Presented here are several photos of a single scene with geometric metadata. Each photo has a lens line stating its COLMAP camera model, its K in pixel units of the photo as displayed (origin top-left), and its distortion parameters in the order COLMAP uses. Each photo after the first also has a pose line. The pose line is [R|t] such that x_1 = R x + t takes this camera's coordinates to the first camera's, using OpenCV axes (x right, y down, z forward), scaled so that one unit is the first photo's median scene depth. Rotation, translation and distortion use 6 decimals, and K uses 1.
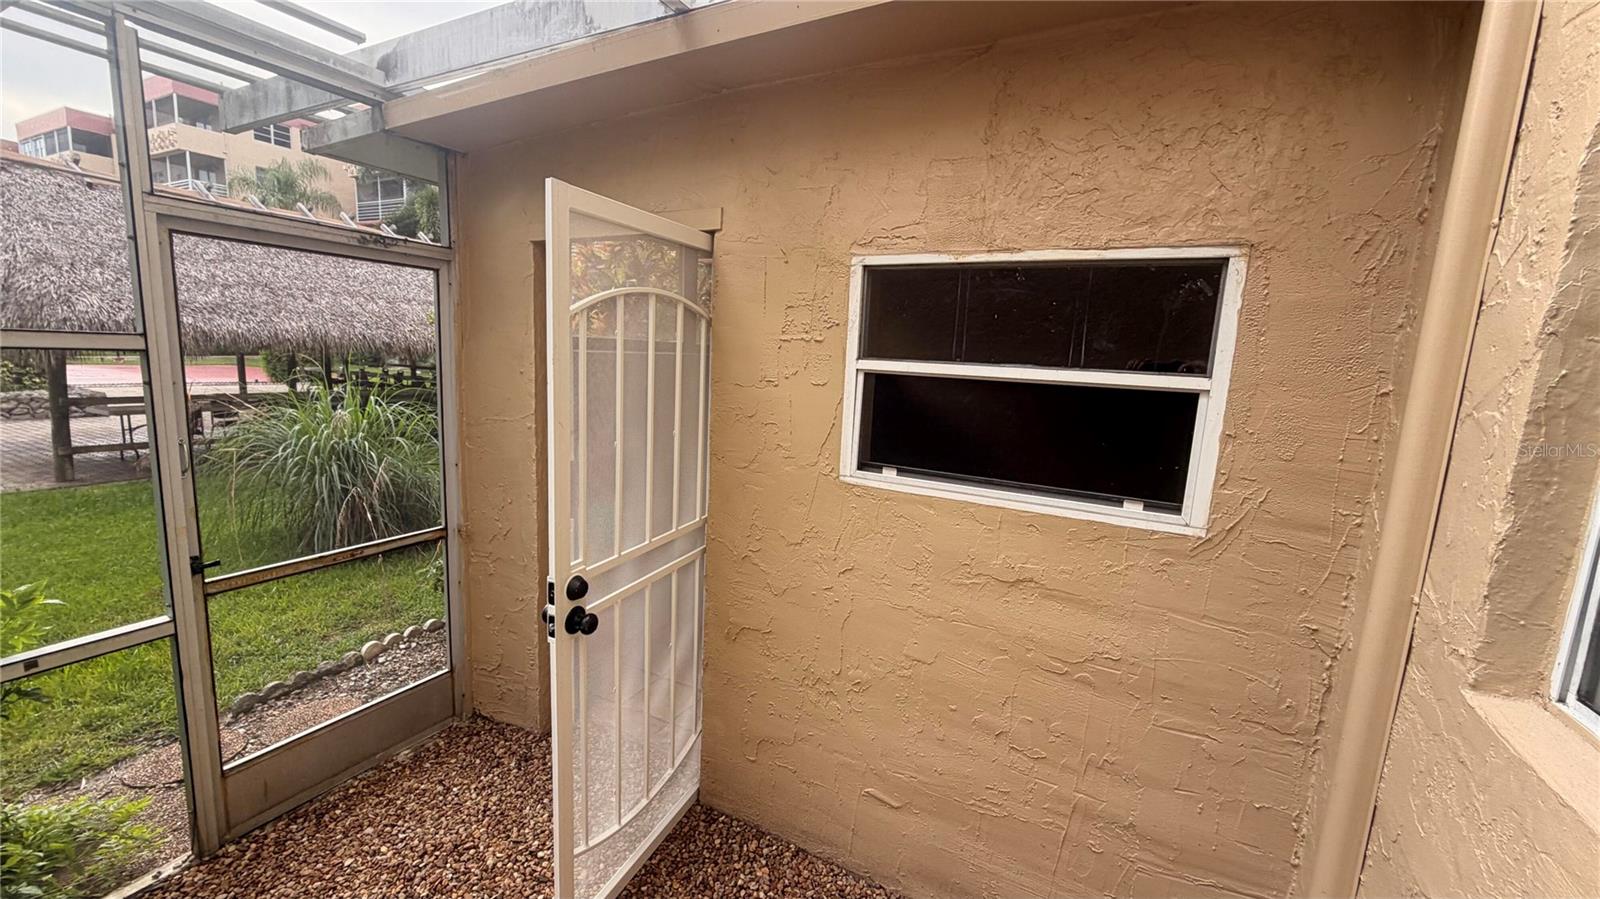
lens RADIAL K [[638.5, 0, 800.0], [0, 638.5, 449.5], [0, 0, 1]] dist [0.000579, -0.000070]
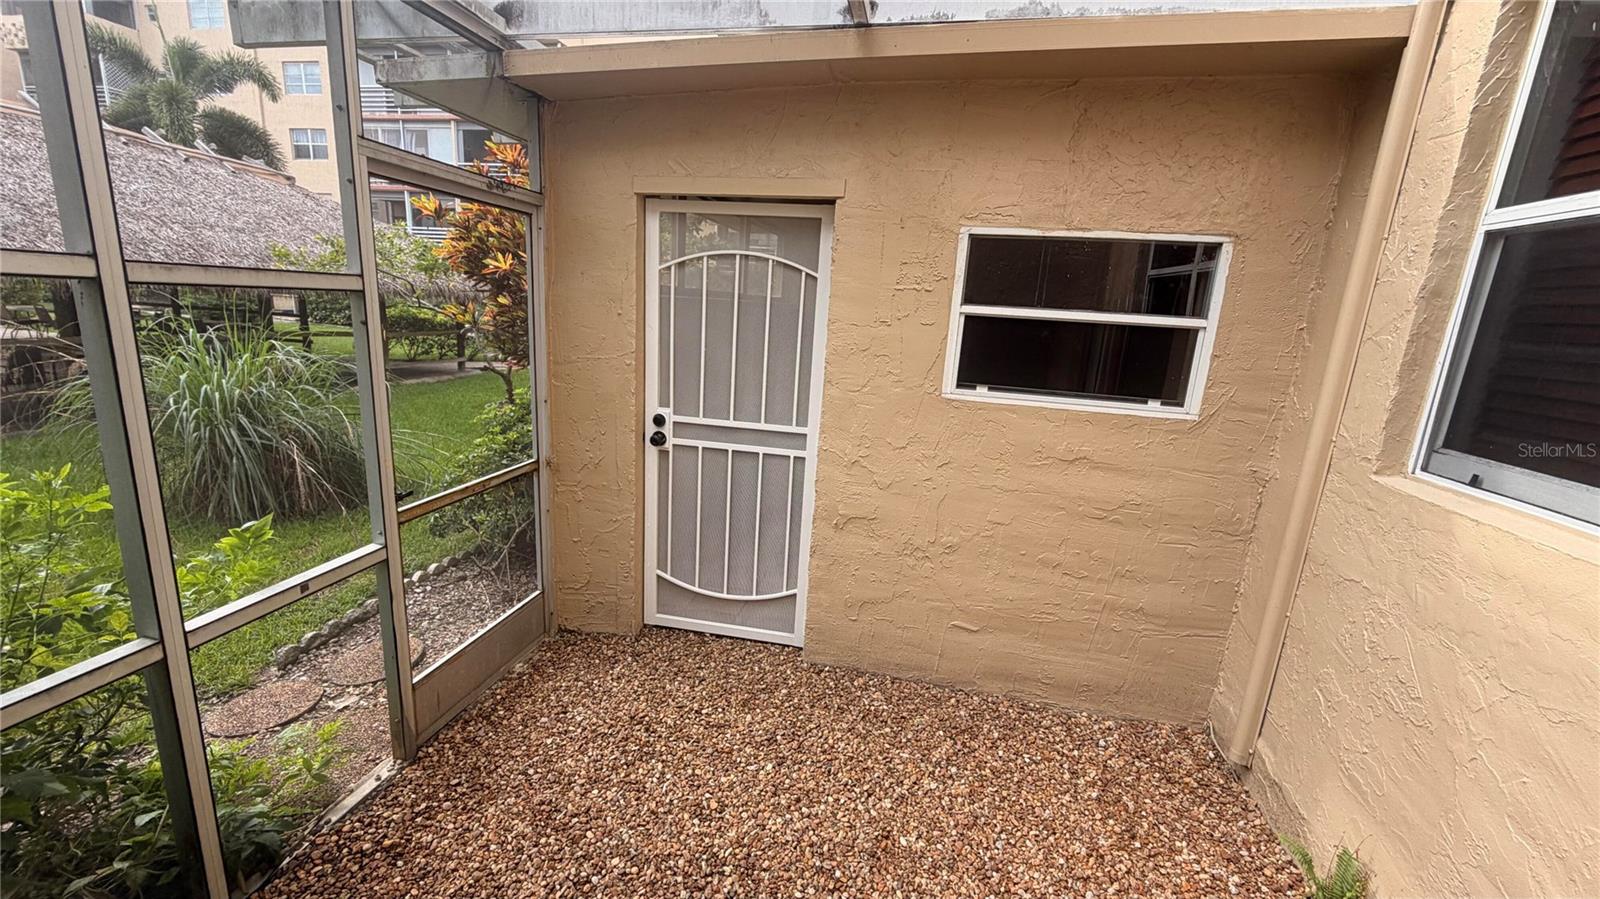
lens RADIAL K [[638.5, 0, 800.0], [0, 638.5, 449.5], [0, 0, 1]] dist [0.000579, -0.000070]
pose [[0.961675, -0.052794, 0.269062, -0.636459], [0.029200, 0.995427, 0.090952, 0.029801], [-0.272633, -0.079610, 0.958819, -0.225801]]
